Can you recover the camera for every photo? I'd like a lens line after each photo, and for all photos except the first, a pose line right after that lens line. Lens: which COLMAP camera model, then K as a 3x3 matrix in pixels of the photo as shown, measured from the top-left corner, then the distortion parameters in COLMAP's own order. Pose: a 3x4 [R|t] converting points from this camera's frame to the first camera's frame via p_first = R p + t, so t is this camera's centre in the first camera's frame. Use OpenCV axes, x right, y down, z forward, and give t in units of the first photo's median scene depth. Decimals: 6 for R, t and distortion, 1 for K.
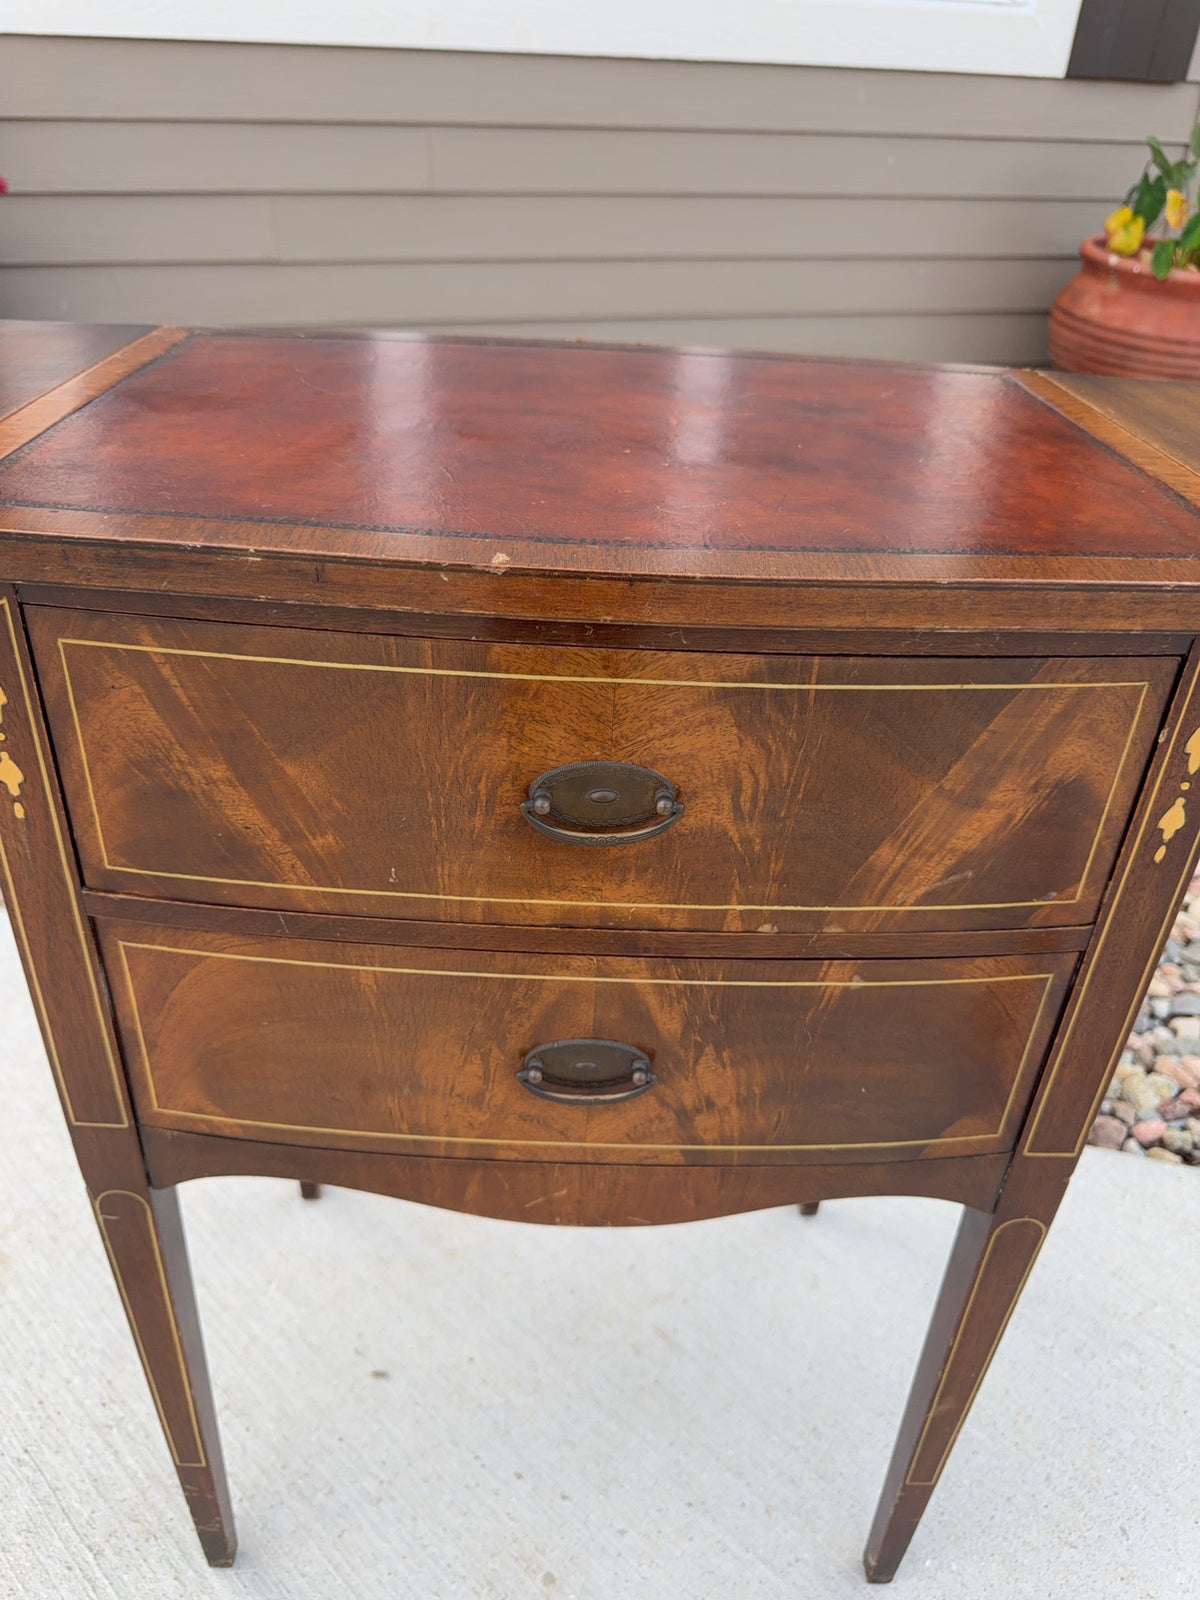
lens RADIAL K [[1154.4, 0, 590.5], [0, 1154.4, 807.0], [0, 0, 1]] dist [0.019951, -0.044974]
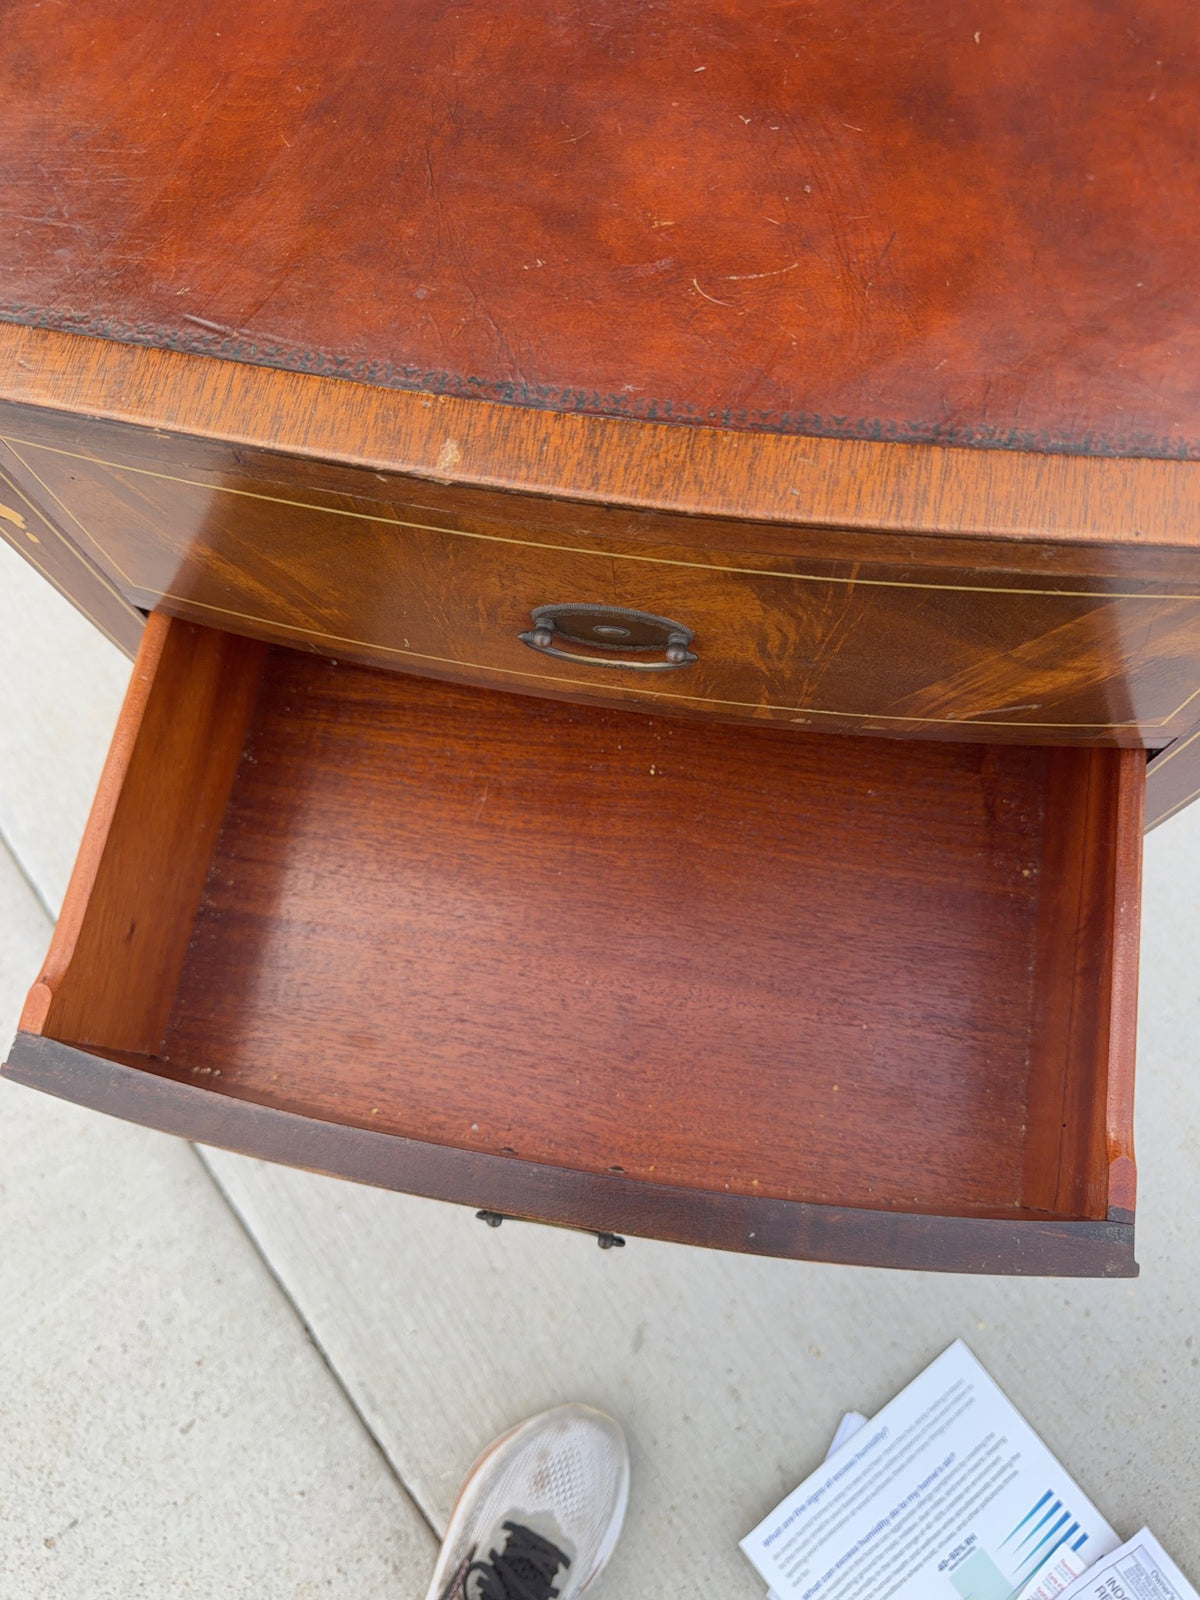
lens RADIAL K [[1154.4, 0, 611.1], [0, 1154.4, 797.1], [0, 0, 1]] dist [0.019951, -0.044974]
pose [[0.979552, 0.145061, -0.139409, 0.146698], [-0.018999, 0.756520, 0.653695, -0.471343], [0.200291, -0.637679, 0.743807, 0.238221]]
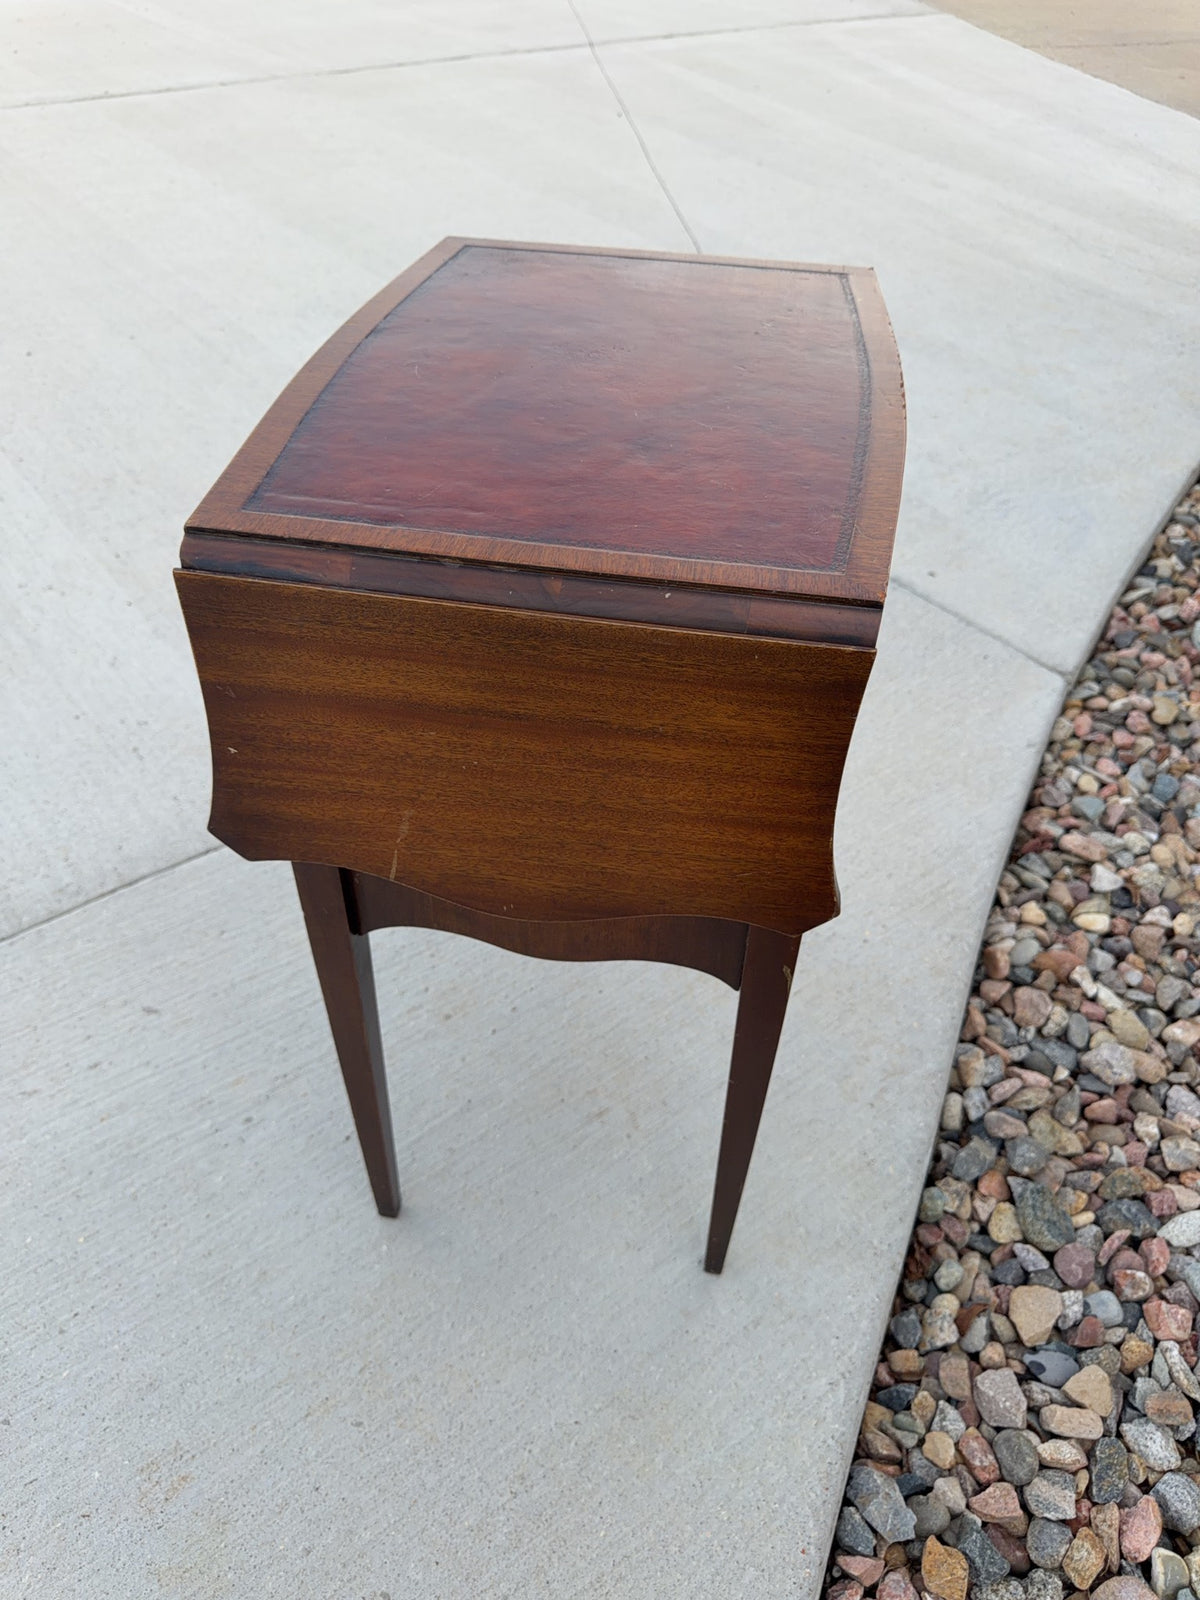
lens RADIAL K [[1154.4, 0, 586.3], [0, 1154.4, 799.6], [0, 0, 1]] dist [0.019951, -0.044974]
pose [[-0.179698, 0.609238, -0.772358, 1.701009], [-0.544592, 0.592238, 0.593864, -0.983636], [0.819224, 0.527336, 0.225362, 1.096860]]
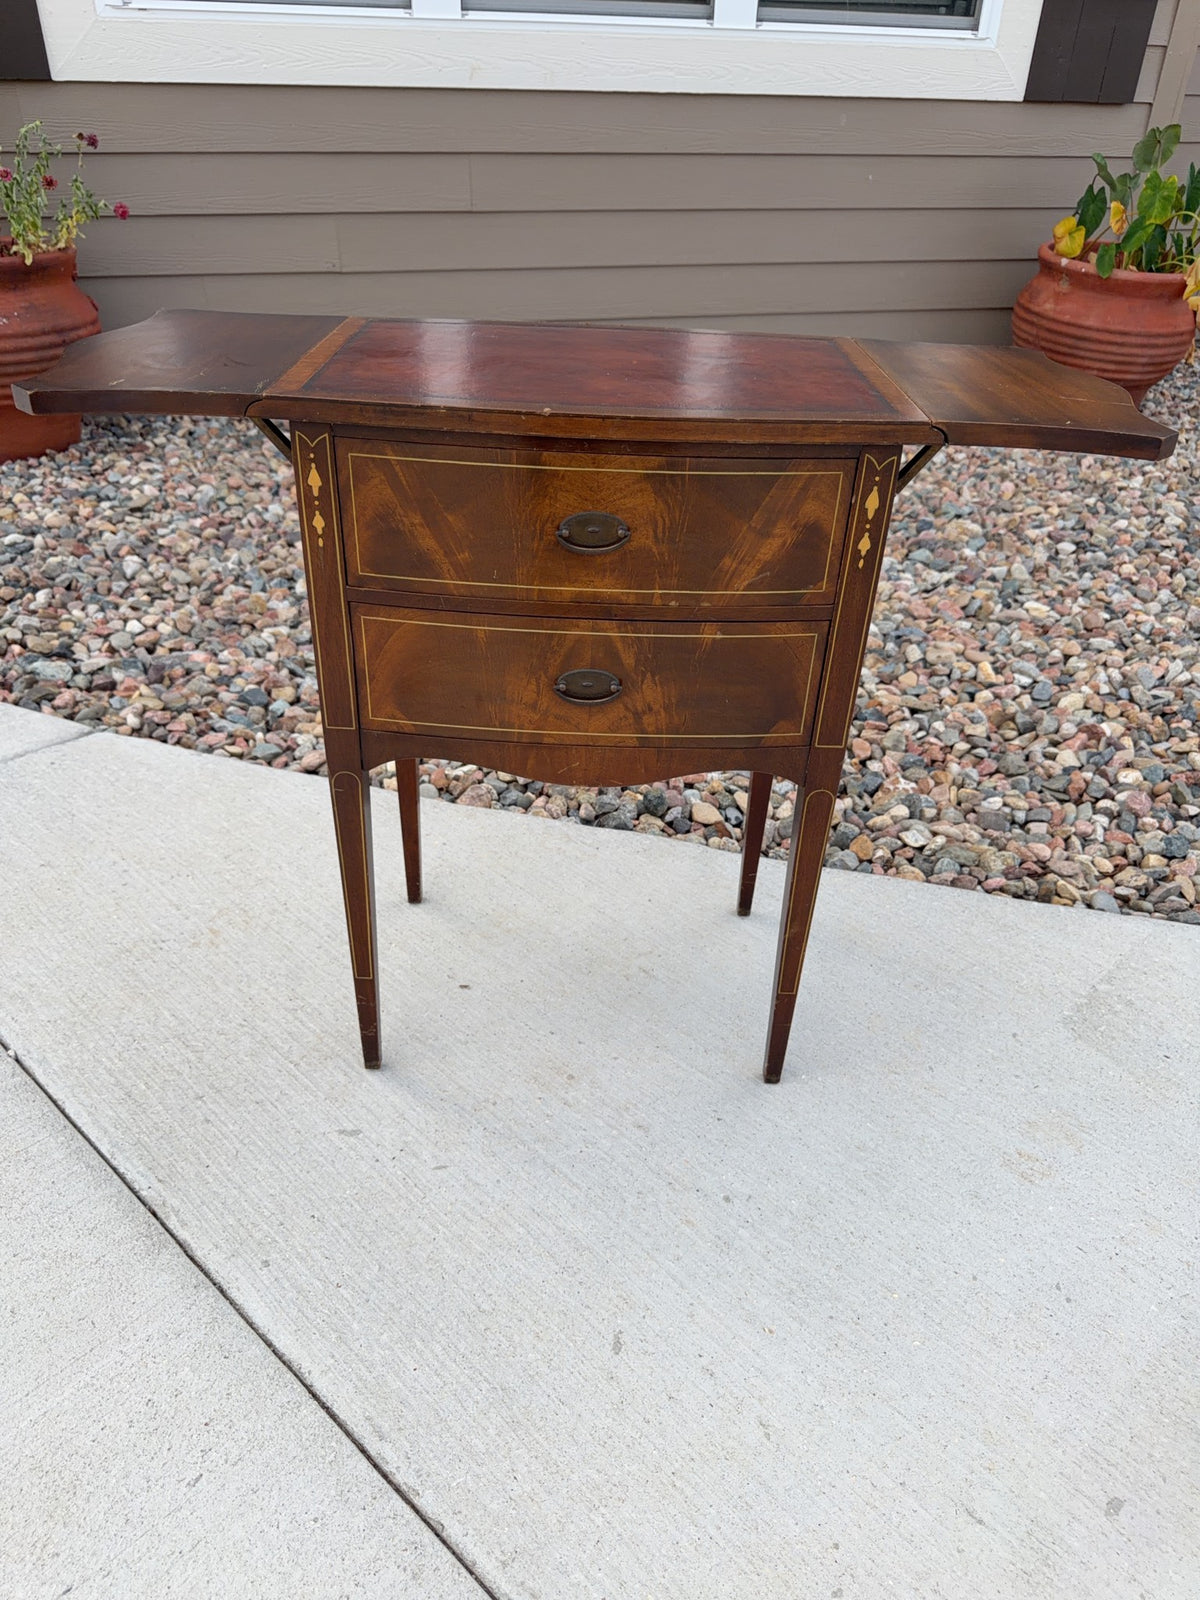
lens RADIAL K [[1154.4, 0, 592.6], [0, 1154.4, 815.6], [0, 0, 1]] dist [0.019951, -0.044974]
pose [[0.999820, -0.001885, -0.018898, 0.047024], [0.001976, 0.999987, 0.004786, 0.494349], [0.018889, -0.004822, 0.999810, -1.118067]]
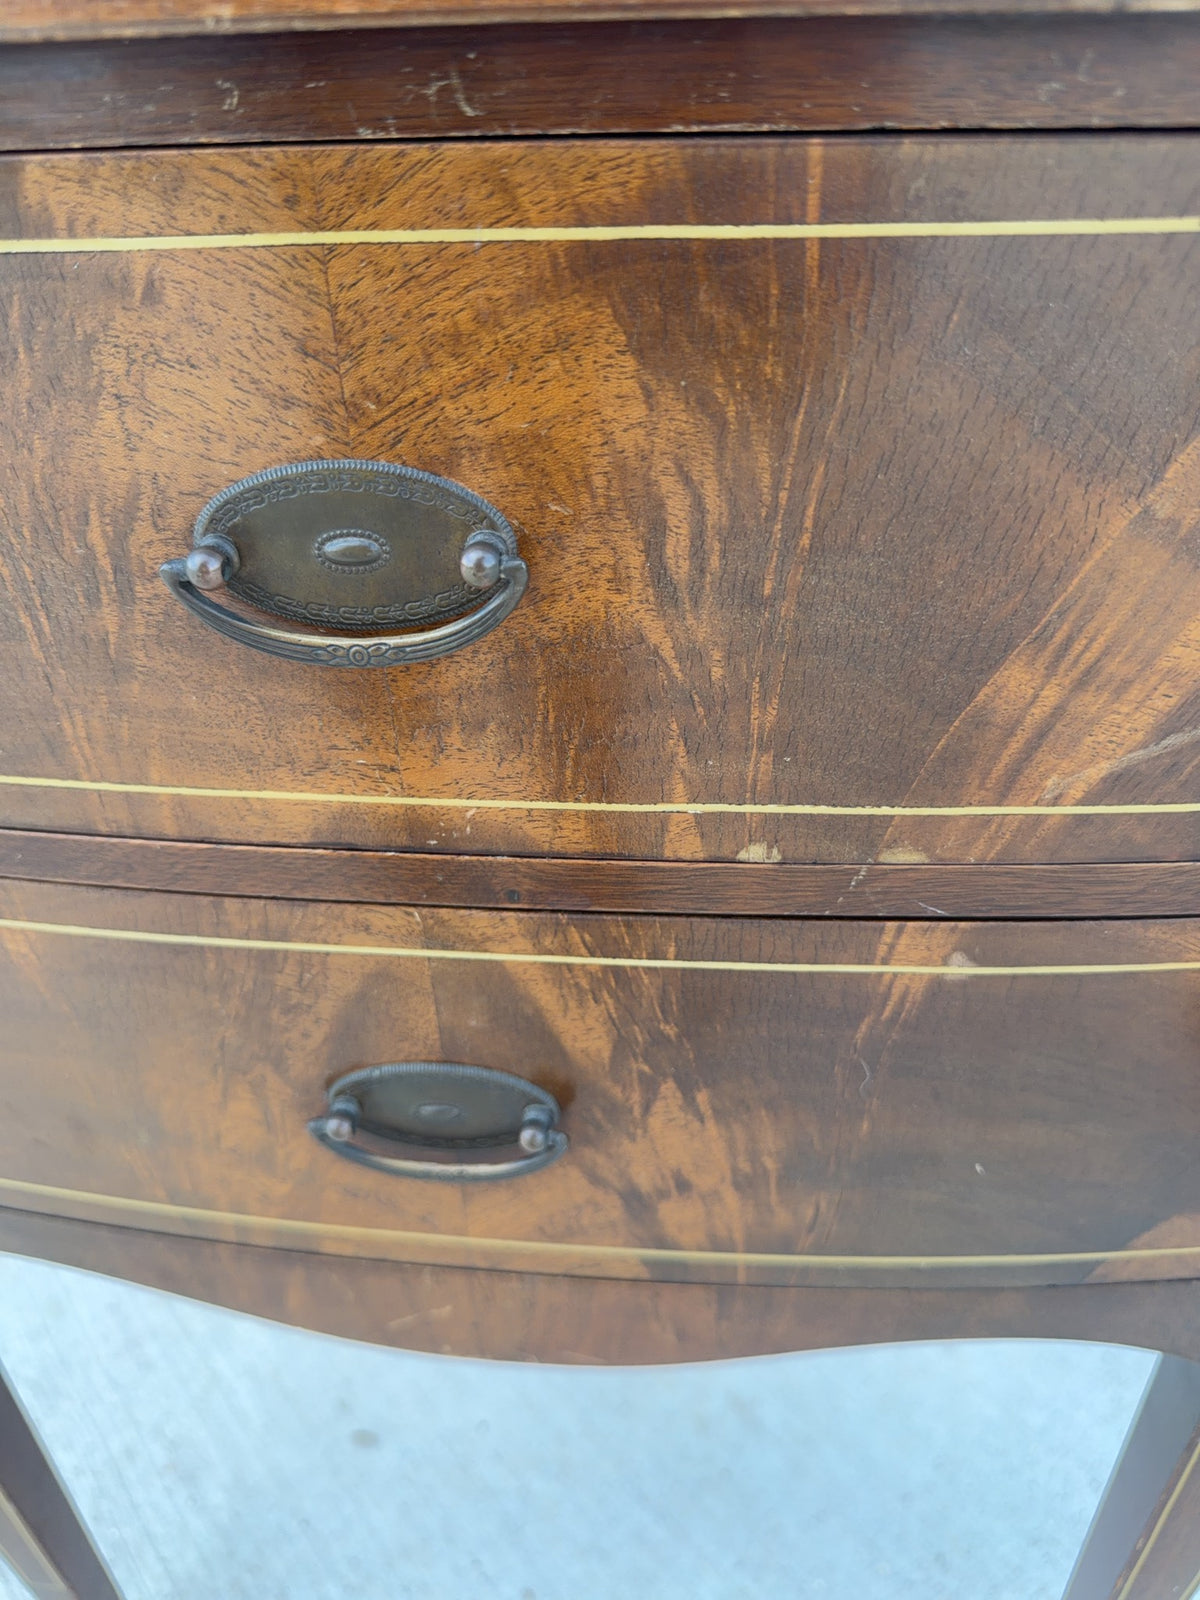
lens RADIAL K [[1154.4, 0, 604.7], [0, 1154.4, 801.8], [0, 0, 1]] dist [0.019951, -0.044974]
pose [[0.991233, 0.000500, -0.132121, 0.157891], [0.005090, 0.999106, 0.041966, 0.065882], [0.132024, -0.042271, 0.990345, 0.539209]]
